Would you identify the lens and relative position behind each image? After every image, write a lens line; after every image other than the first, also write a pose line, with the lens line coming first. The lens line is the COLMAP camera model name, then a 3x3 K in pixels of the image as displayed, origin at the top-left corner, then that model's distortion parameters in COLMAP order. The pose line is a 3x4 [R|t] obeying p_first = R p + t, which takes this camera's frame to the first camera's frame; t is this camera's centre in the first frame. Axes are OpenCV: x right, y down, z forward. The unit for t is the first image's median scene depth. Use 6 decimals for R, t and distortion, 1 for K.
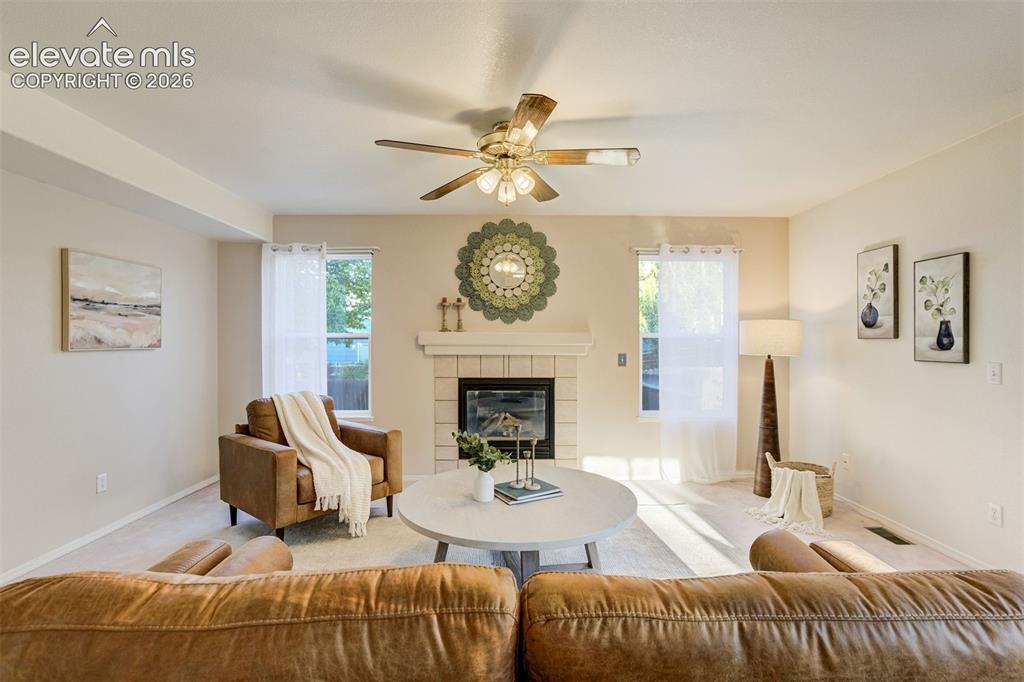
lens RADIAL K [[478.3, 0, 512.0], [0, 478.3, 341.0], [0, 0, 1]] dist [-0.016666, 0.000440]
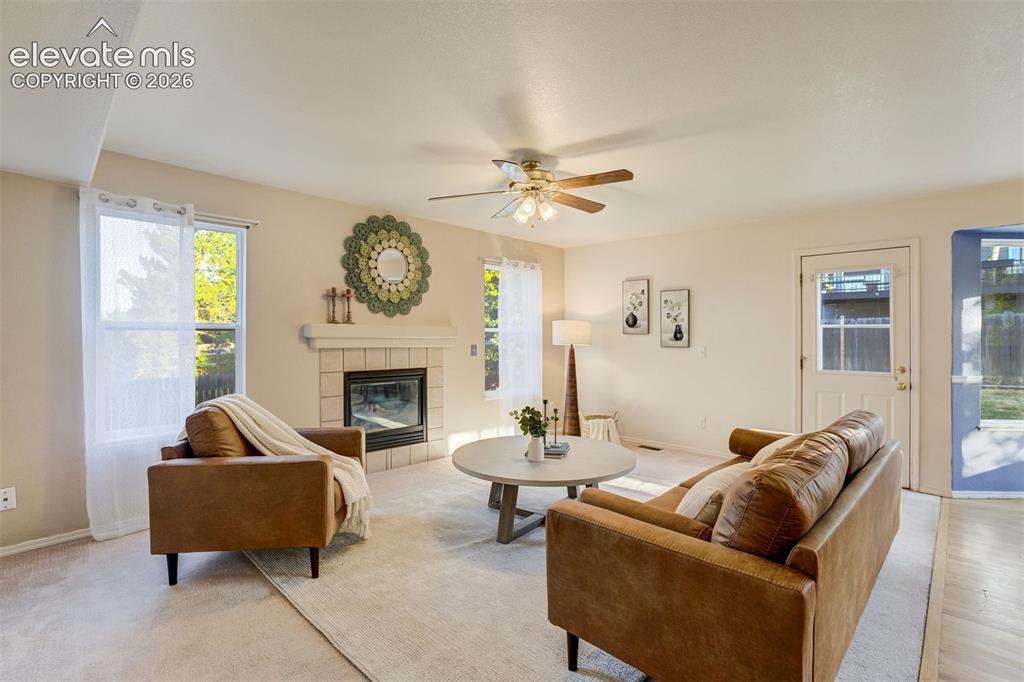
lens RADIAL K [[481.3, 0, 513.7], [0, 481.3, 333.6], [0, 0, 1]] dist [-0.001092, 0.000200]
pose [[0.709049, 0.006323, 0.705130, -0.557072], [-0.005541, 0.999979, -0.003395, 0.001317], [-0.705137, -0.001500, 0.709069, 0.075275]]
